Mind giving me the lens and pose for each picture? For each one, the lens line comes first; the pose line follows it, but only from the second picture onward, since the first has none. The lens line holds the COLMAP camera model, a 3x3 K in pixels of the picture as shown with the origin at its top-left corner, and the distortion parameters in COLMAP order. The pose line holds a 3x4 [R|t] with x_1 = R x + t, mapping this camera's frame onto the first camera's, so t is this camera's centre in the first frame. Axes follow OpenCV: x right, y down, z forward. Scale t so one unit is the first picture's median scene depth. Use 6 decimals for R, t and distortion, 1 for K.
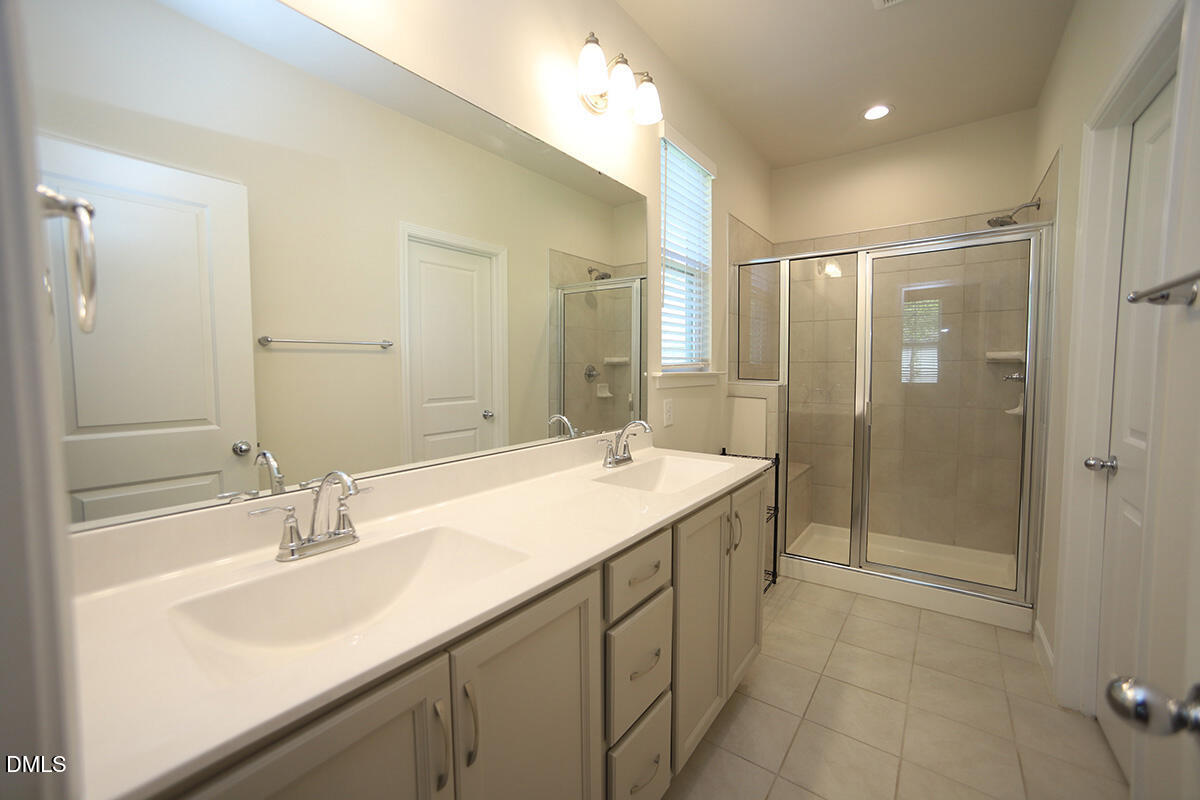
lens RADIAL K [[480.4, 0, 600.2], [0, 480.4, 402.1], [0, 0, 1]] dist [-0.057728, 0.024993]
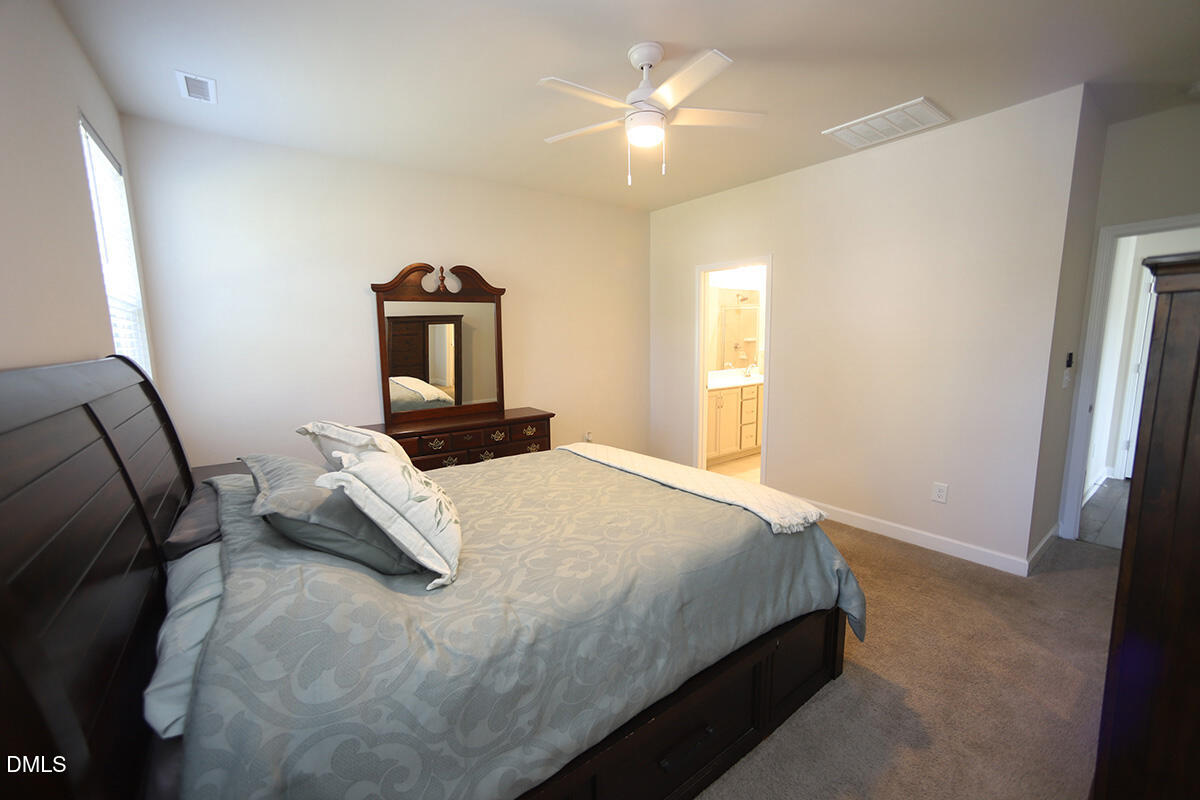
lens RADIAL K [[480.4, 0, 600.2], [0, 480.4, 402.1], [0, 0, 1]] dist [-0.057728, 0.024993]
pose [[0.959831, 0.026805, -0.279295, -0.009641], [-0.004203, 0.996688, 0.081213, 0.032818], [0.280547, -0.076777, 0.956765, -3.093351]]
